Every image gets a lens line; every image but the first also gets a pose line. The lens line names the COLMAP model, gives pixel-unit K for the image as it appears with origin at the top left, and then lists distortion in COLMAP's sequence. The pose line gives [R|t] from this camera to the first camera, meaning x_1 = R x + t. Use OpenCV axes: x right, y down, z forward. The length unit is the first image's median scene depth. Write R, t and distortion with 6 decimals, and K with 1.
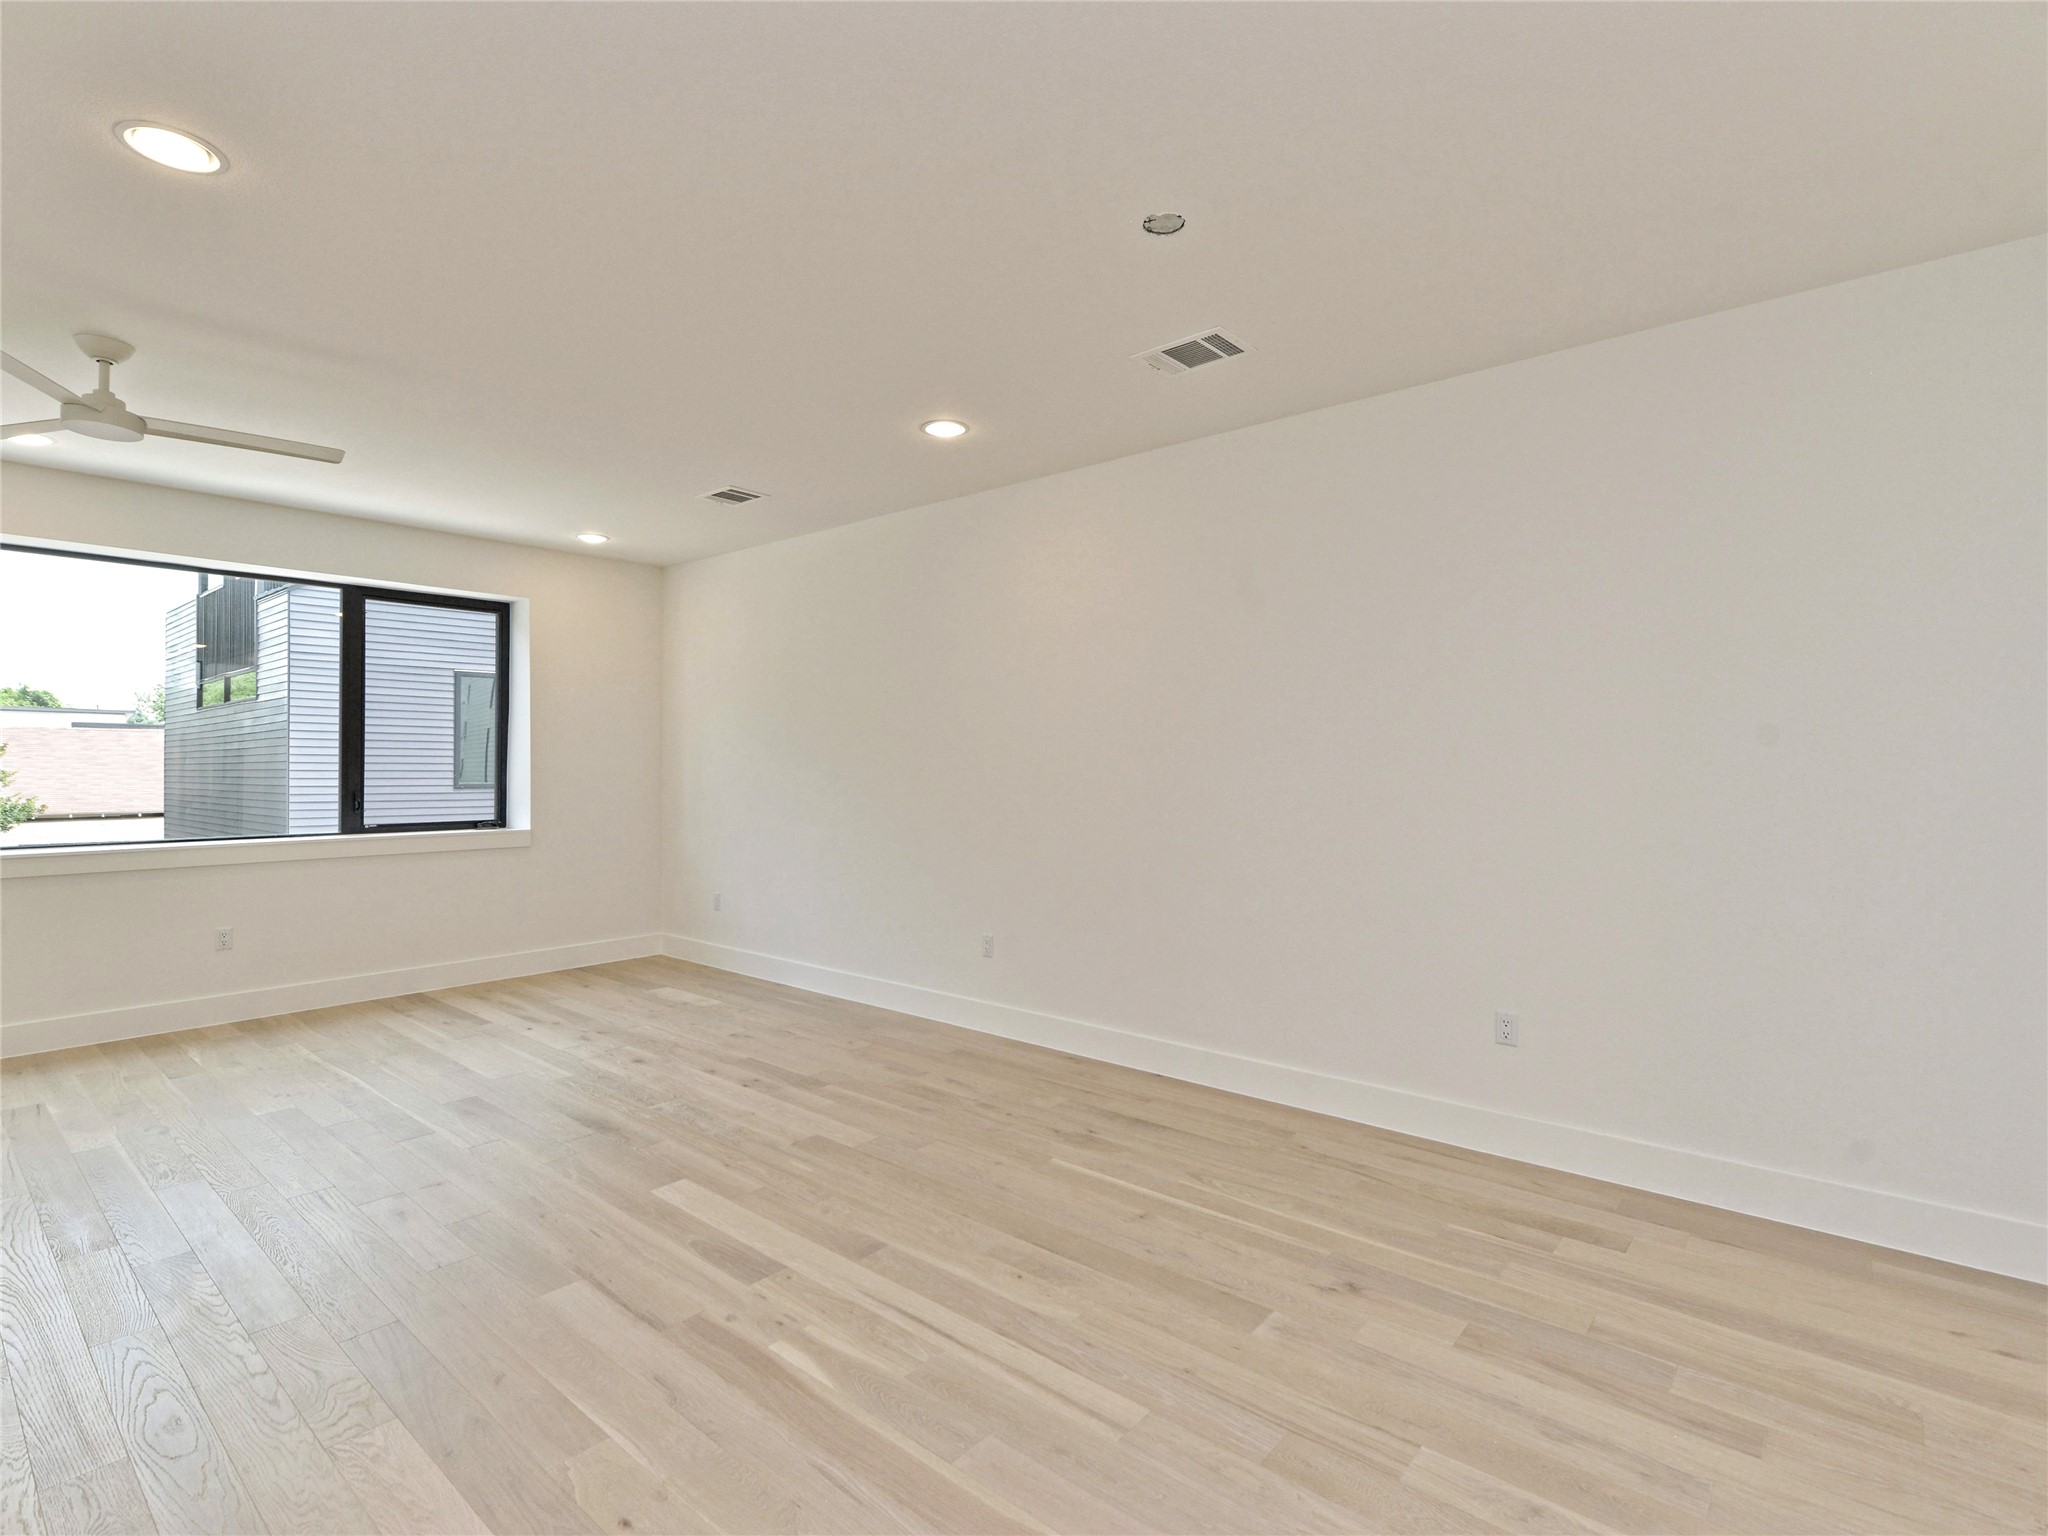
lens RADIAL K [[979.3, 0, 1019.6], [0, 979.3, 766.2], [0, 0, 1]] dist [-0.002464, -0.000064]
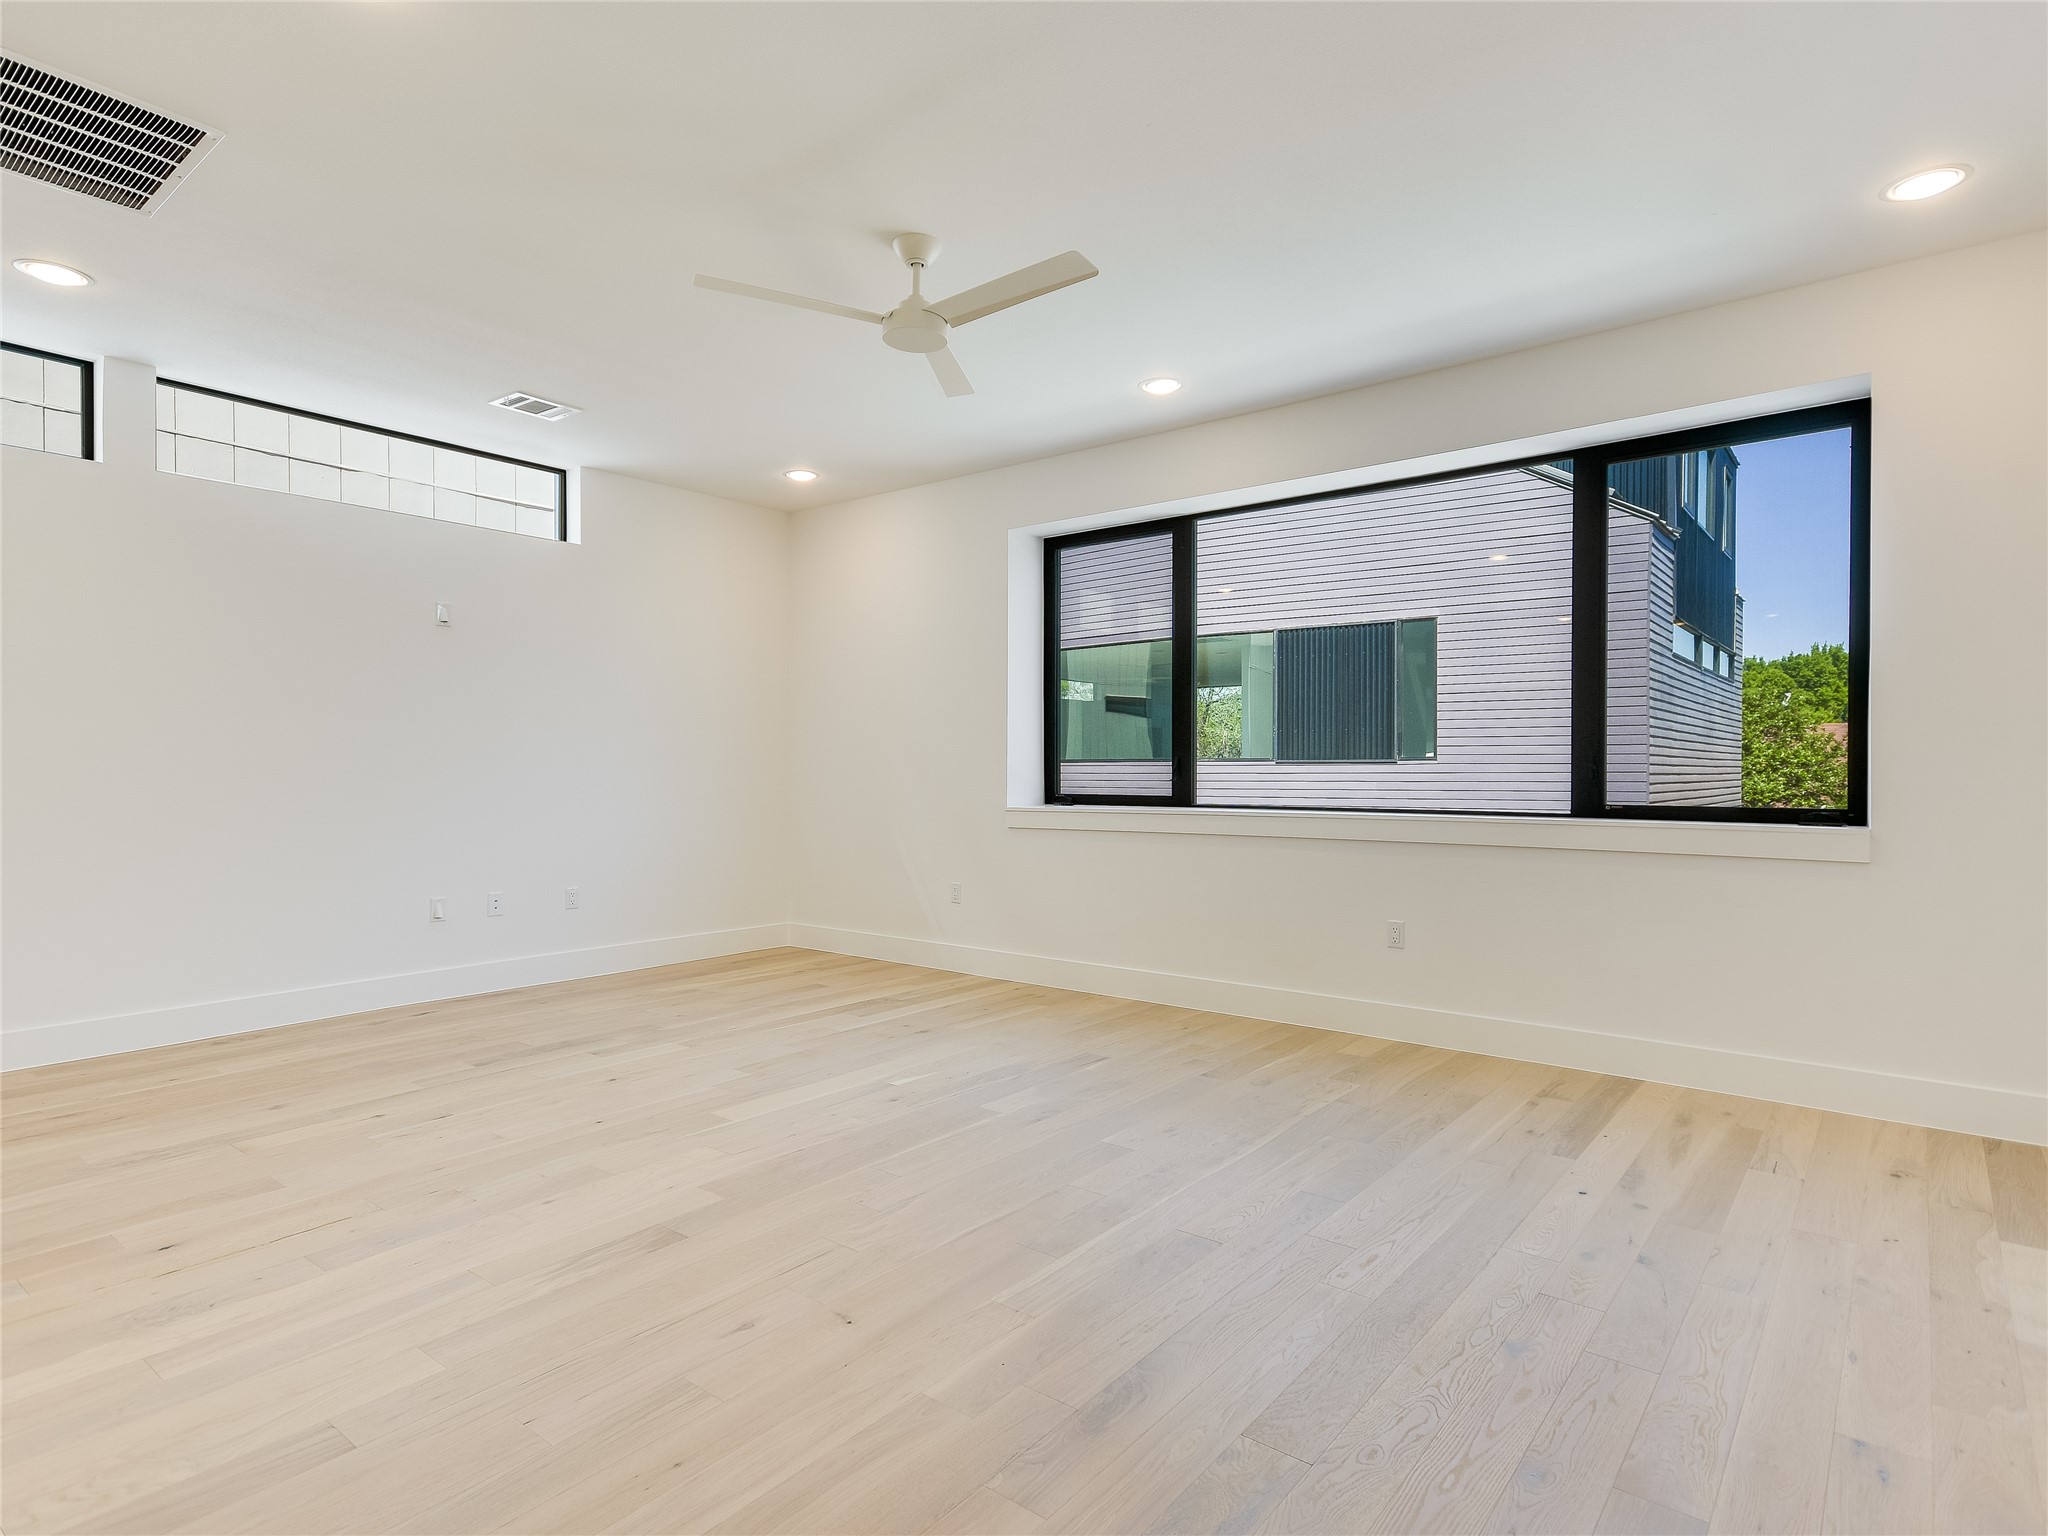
lens RADIAL K [[1113.1, 0, 1023.8], [0, 1113.1, 769.5], [0, 0, 1]] dist [0.018356, 0.000609]
pose [[0.030024, 0.002885, -0.999545, 0.129218], [0.000437, 0.999996, 0.002900, 0.064982], [0.999549, -0.000524, 0.030023, 1.072235]]
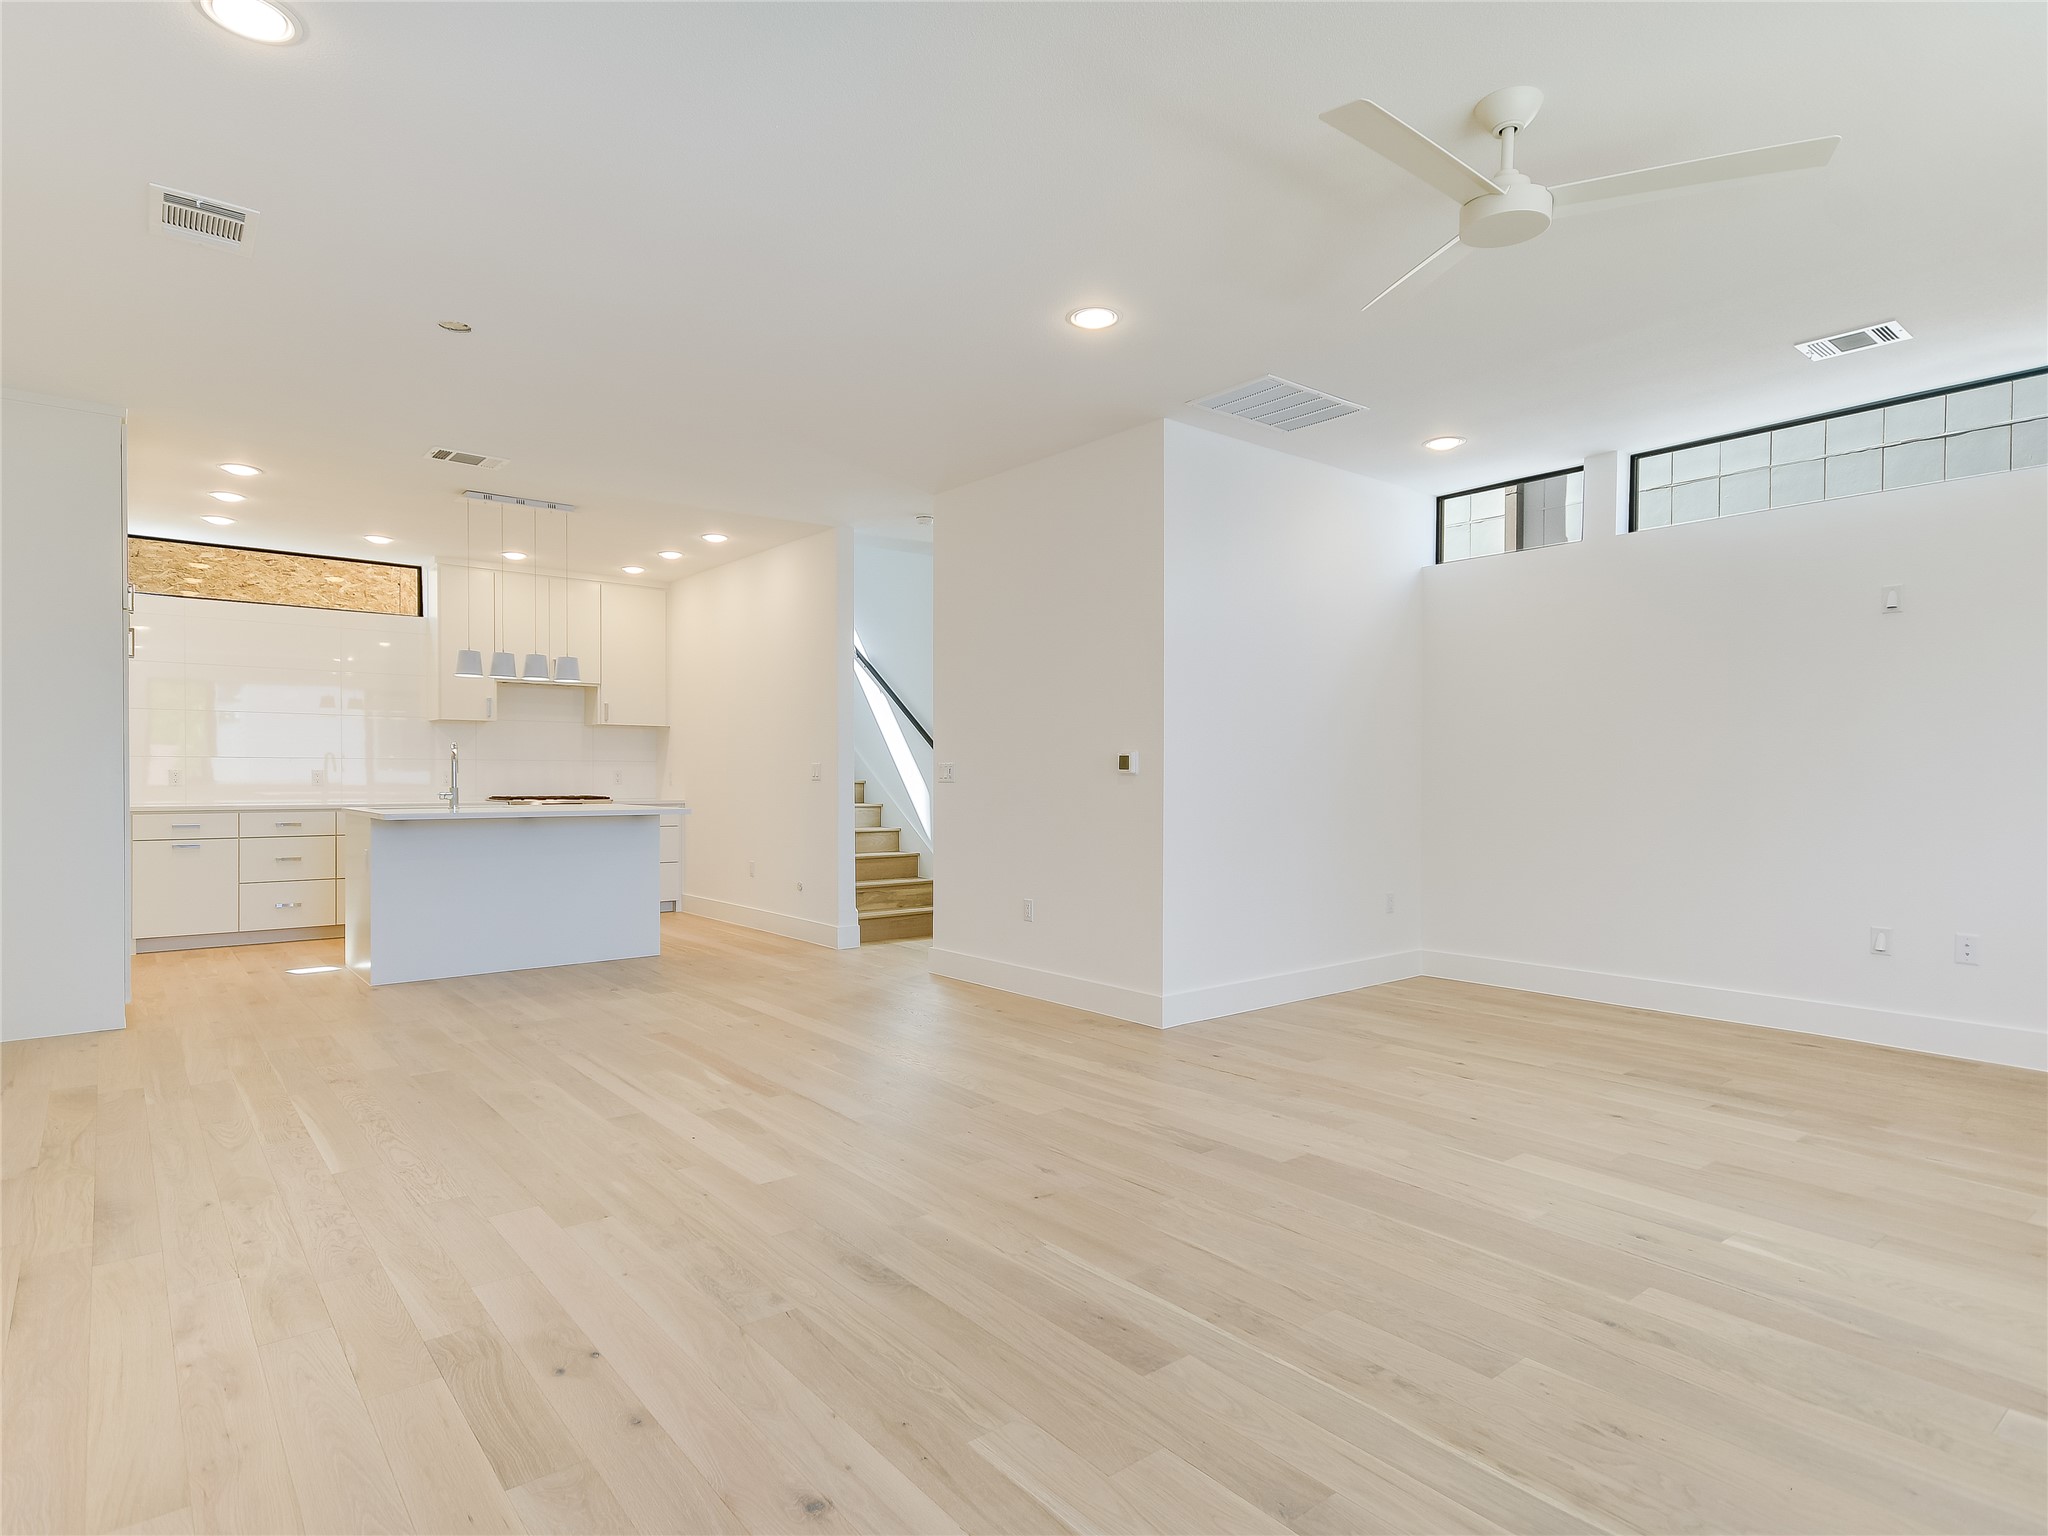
lens RADIAL K [[1113.1, 0, 1011.0], [0, 1113.1, 774.0], [0, 0, 1]] dist [0.018356, 0.000609]
pose [[-0.982488, -0.002011, 0.186316, -0.733166], [-0.002147, 0.999998, -0.000528, 0.065074], [-0.186315, -0.000918, -0.982490, 1.900368]]
